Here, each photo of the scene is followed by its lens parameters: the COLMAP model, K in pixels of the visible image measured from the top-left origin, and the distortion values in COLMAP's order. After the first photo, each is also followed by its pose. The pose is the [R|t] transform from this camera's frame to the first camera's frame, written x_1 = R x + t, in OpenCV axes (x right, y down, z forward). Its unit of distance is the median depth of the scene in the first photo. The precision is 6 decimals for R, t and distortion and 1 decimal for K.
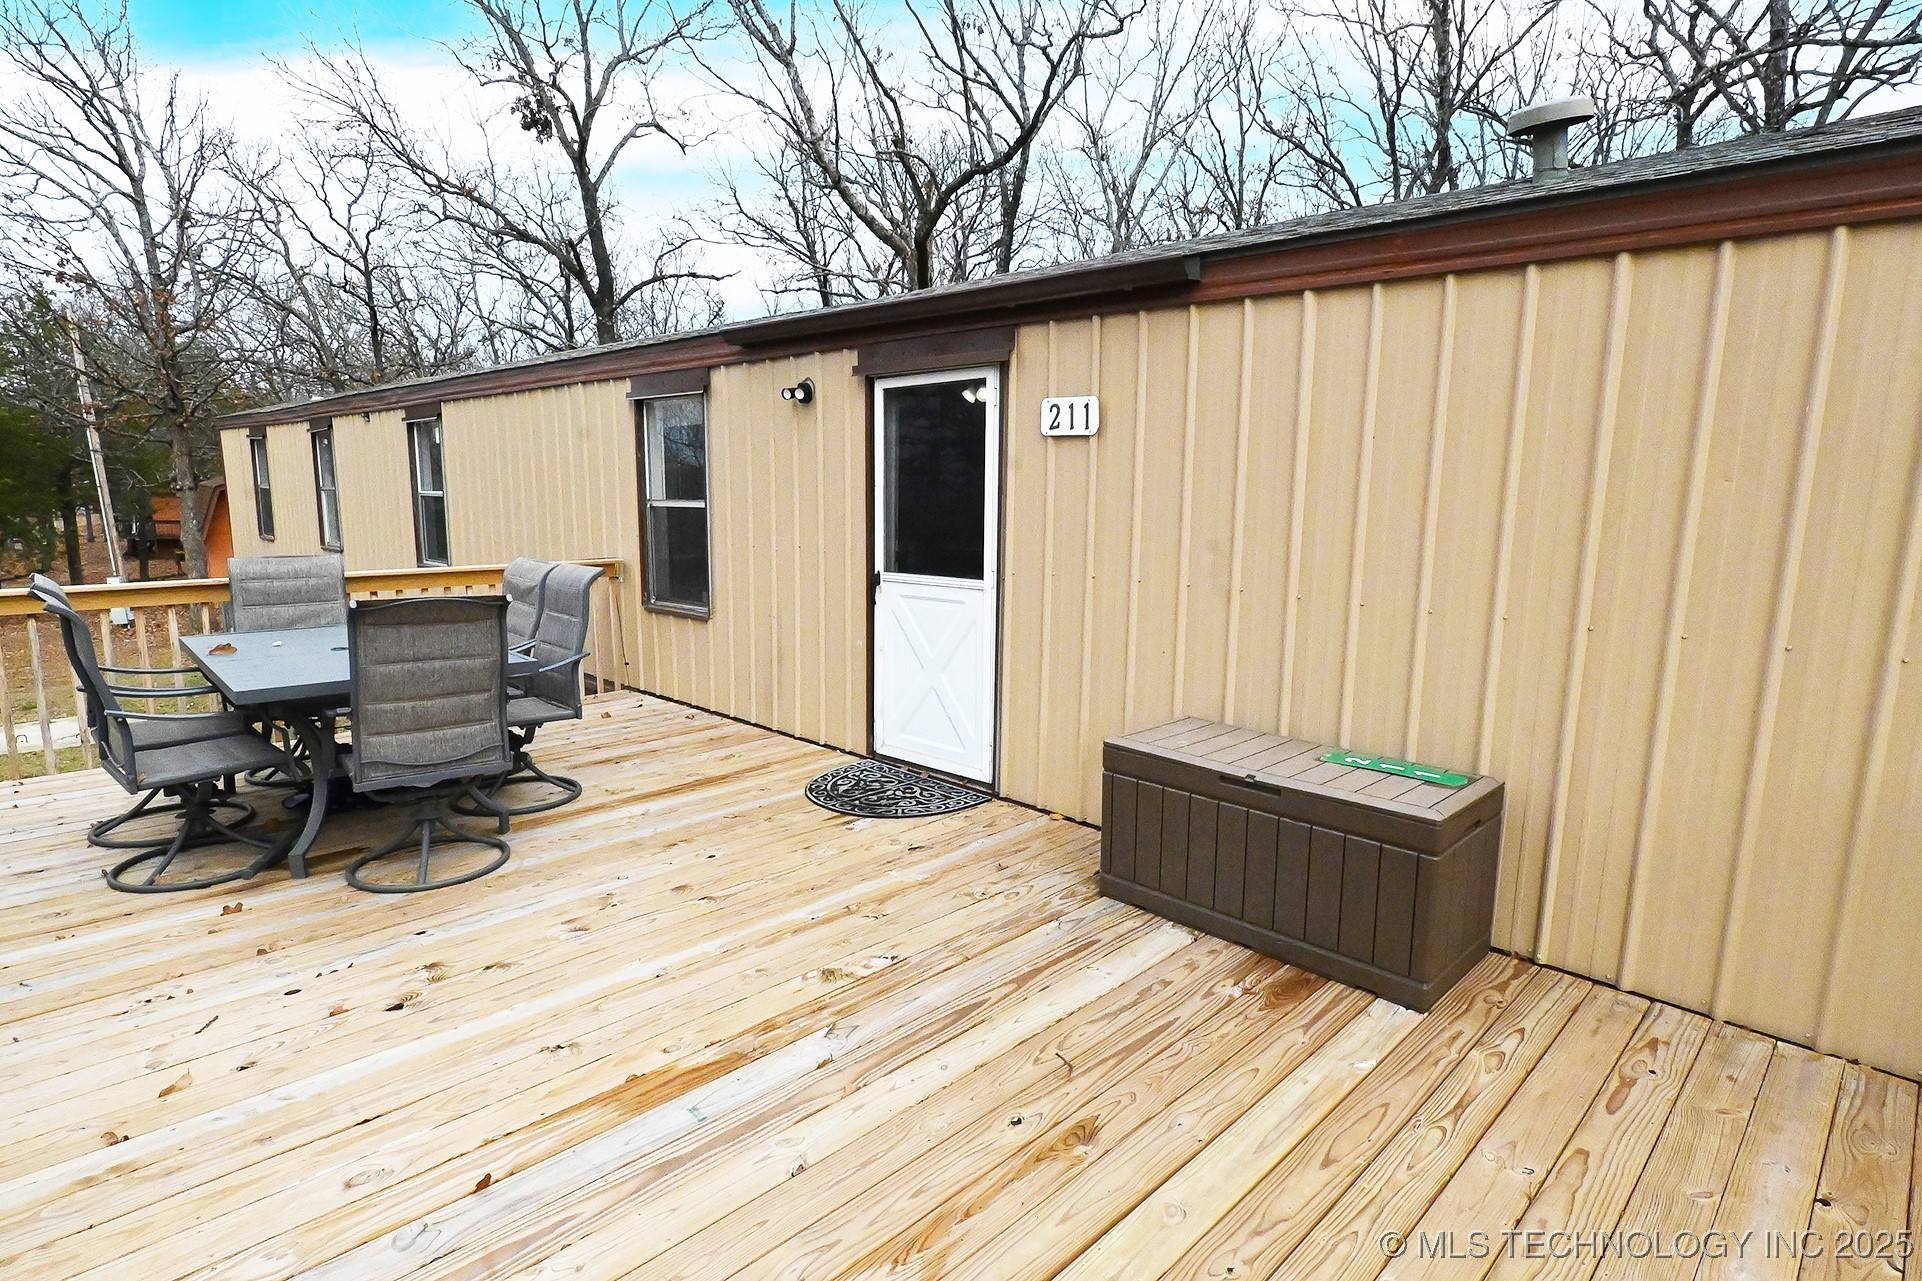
lens RADIAL K [[1013.0, 0, 970.5], [0, 1013.0, 642.9], [0, 0, 1]] dist [0.002565, 0.000507]
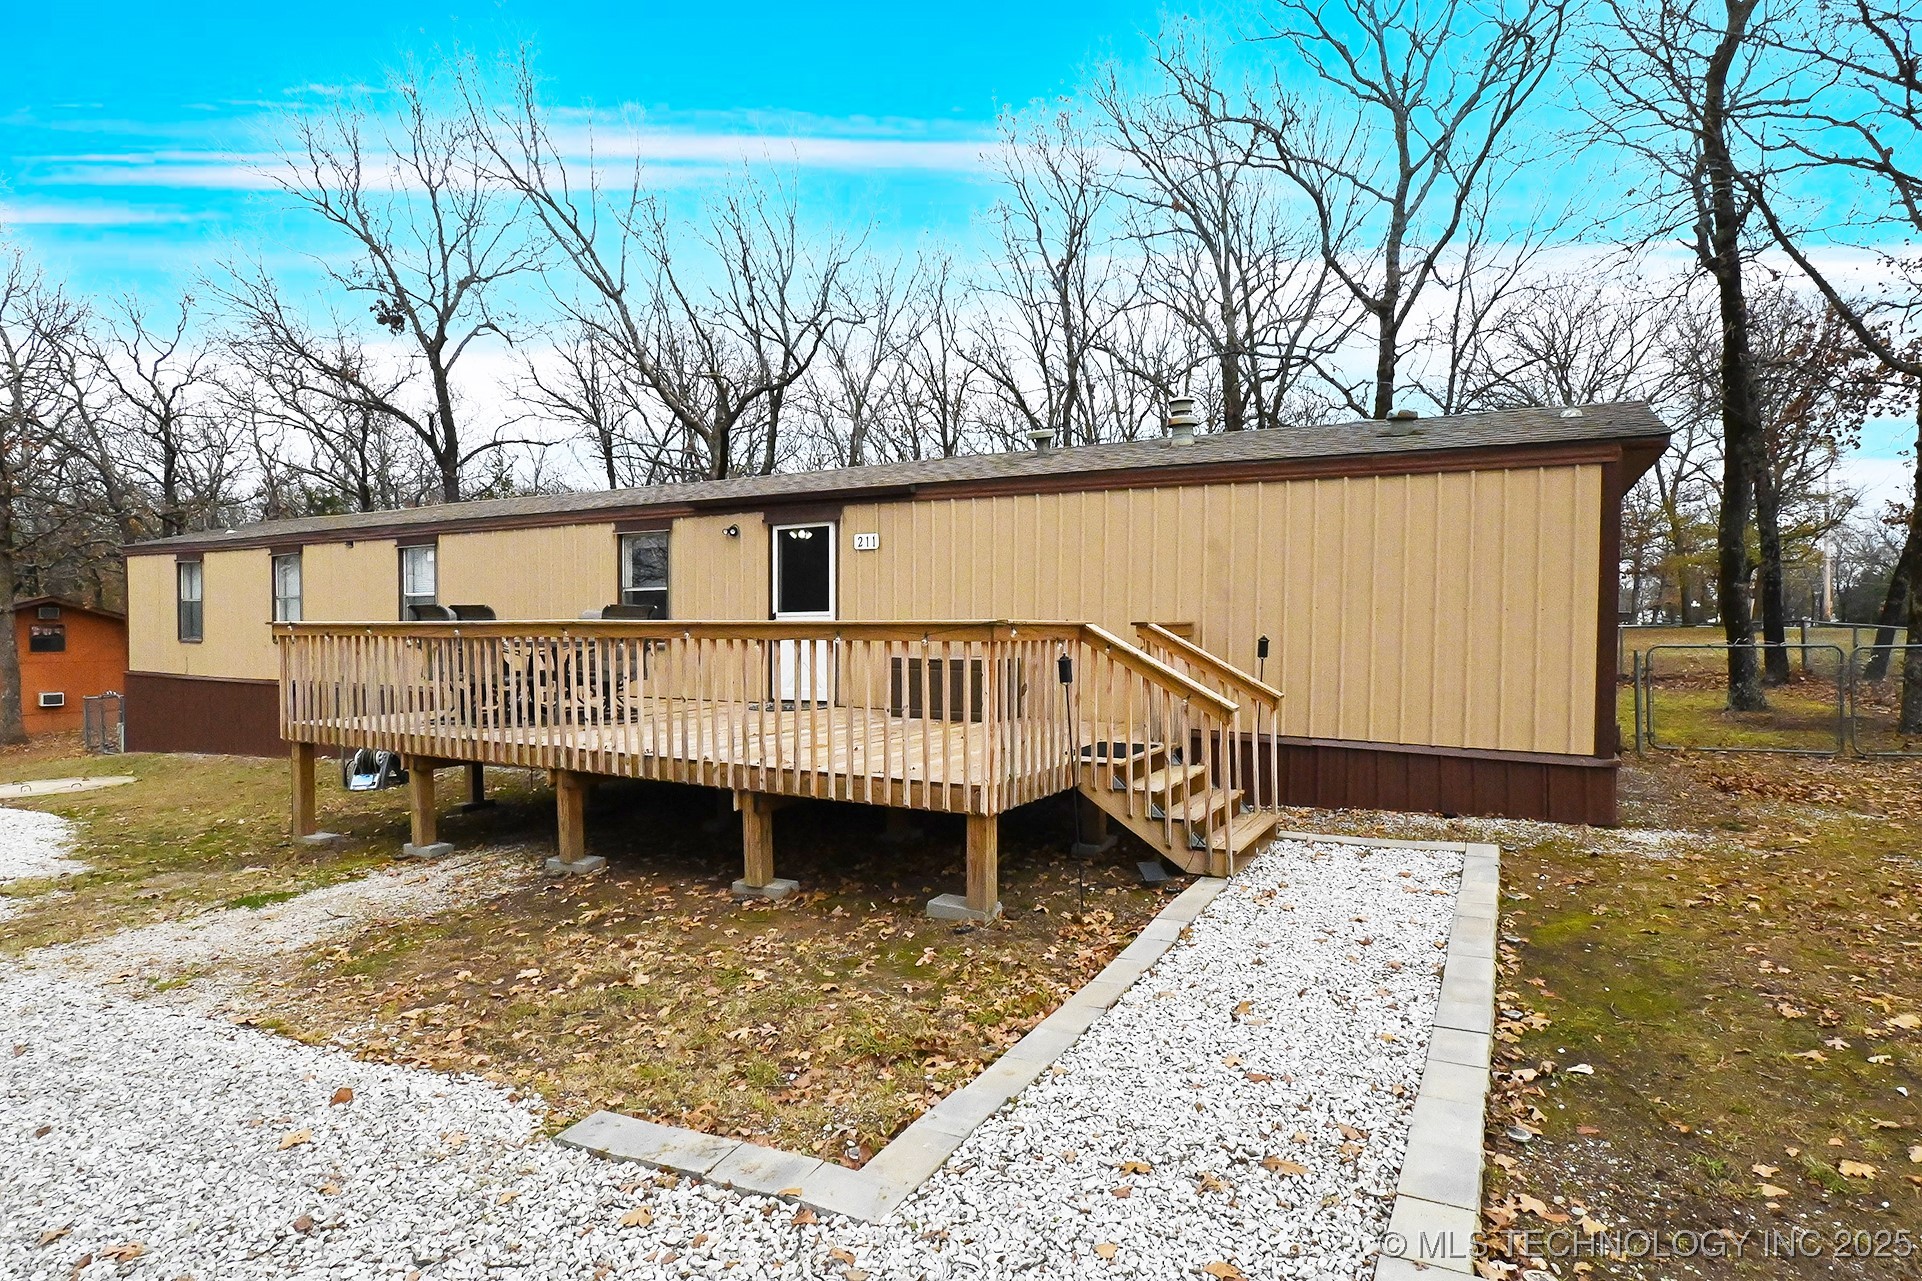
lens RADIAL K [[1013.0, 0, 970.5], [0, 1013.0, 642.9], [0, 0, 1]] dist [0.002565, 0.000507]
pose [[0.965669, -0.012794, 0.259459, -0.071682], [0.049035, 0.989809, -0.133693, 0.086736], [-0.255104, 0.141826, 0.956455, -0.332957]]
